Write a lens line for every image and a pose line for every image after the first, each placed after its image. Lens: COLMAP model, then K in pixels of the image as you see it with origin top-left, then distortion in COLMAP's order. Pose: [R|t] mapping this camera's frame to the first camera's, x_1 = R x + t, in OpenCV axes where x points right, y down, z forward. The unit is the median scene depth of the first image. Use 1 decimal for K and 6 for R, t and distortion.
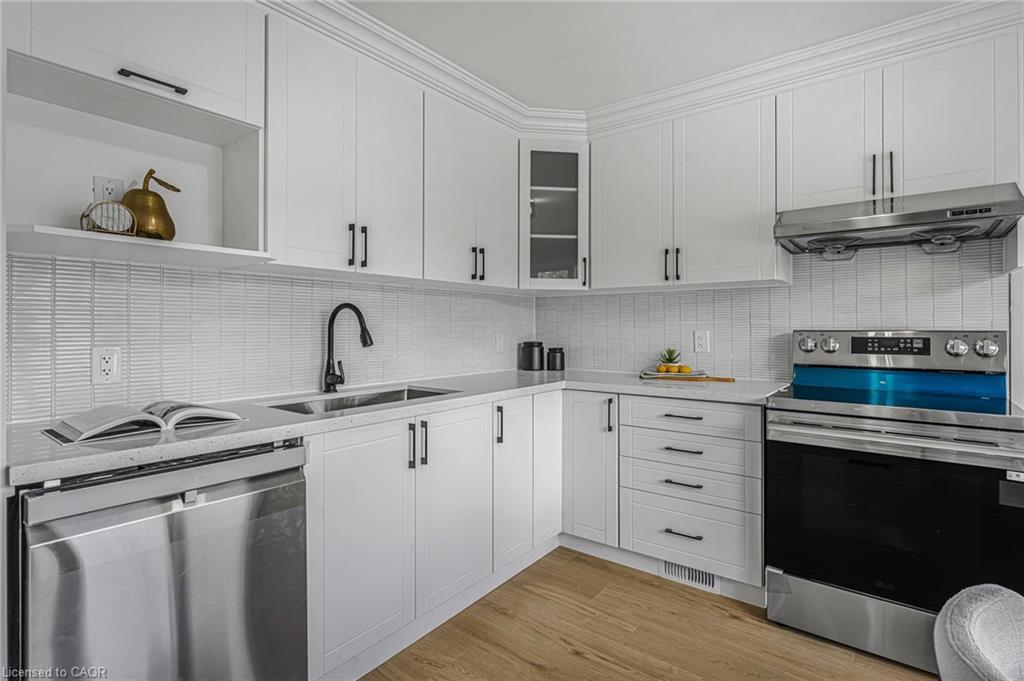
lens RADIAL K [[503.5, 0, 508.7], [0, 503.5, 324.9], [0, 0, 1]] dist [0.002605, -0.000718]
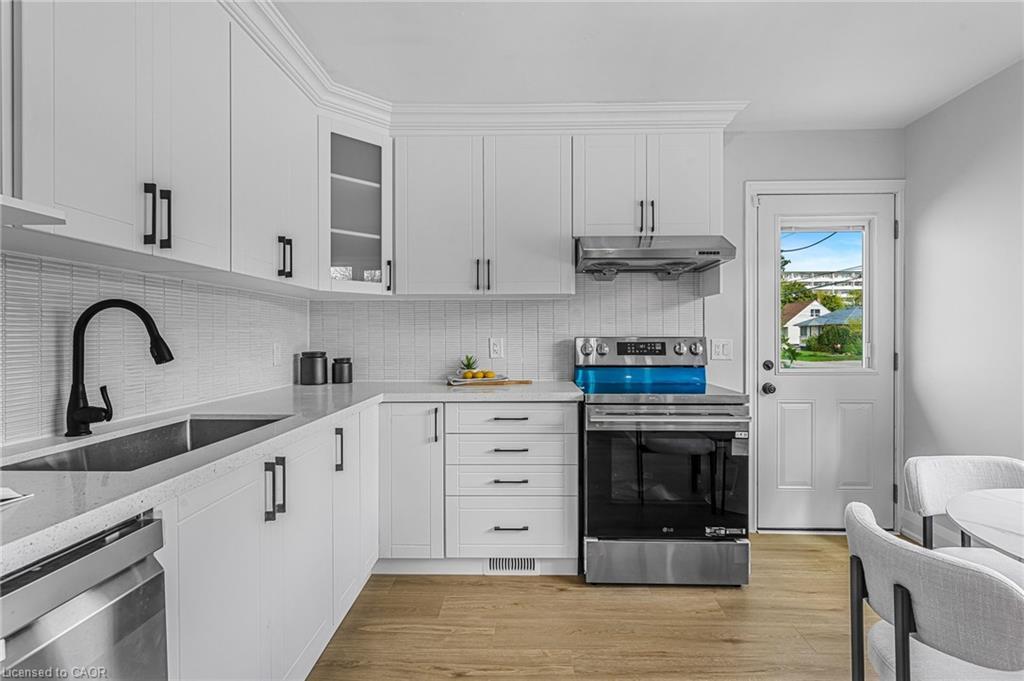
lens RADIAL K [[503.5, 0, 515.6], [0, 503.5, 337.6], [0, 0, 1]] dist [0.002605, -0.000718]
pose [[0.805432, -0.004899, 0.592668, -0.284077], [-0.000752, 0.999957, 0.009287, 0.000771], [-0.592688, -0.007926, 0.805393, 0.141107]]
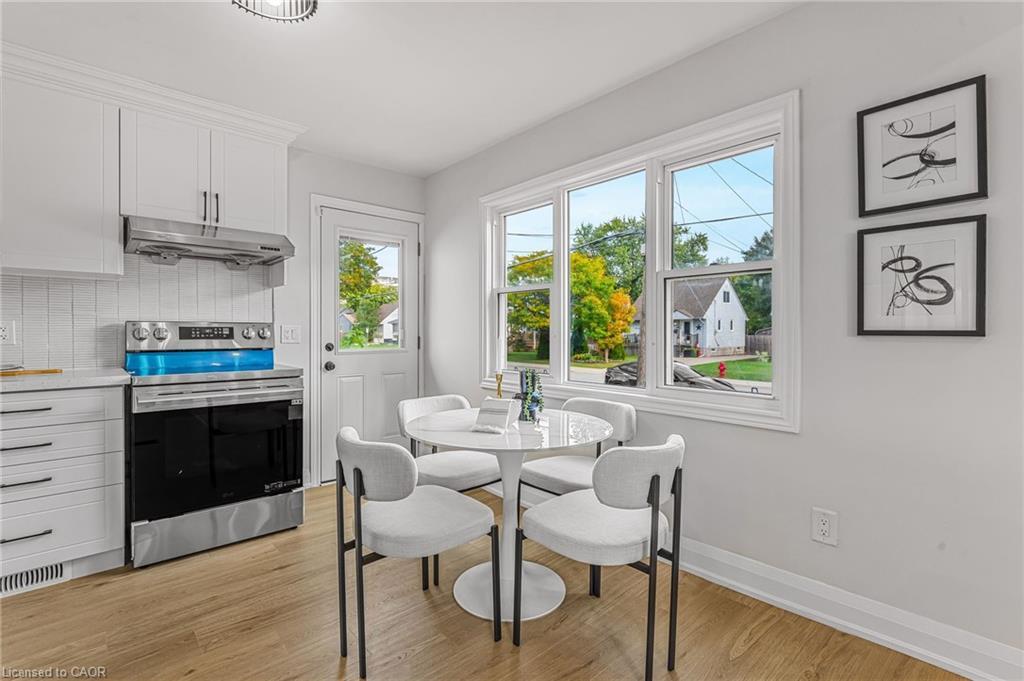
lens RADIAL K [[472.8, 0, 515.8], [0, 472.8, 333.6], [0, 0, 1]] dist [-0.001797, -0.000353]
pose [[0.167260, -0.005179, 0.985899, -0.367303], [-0.007282, 0.999952, 0.006488, 0.028456], [-0.985886, -0.008265, 0.167215, -0.037100]]
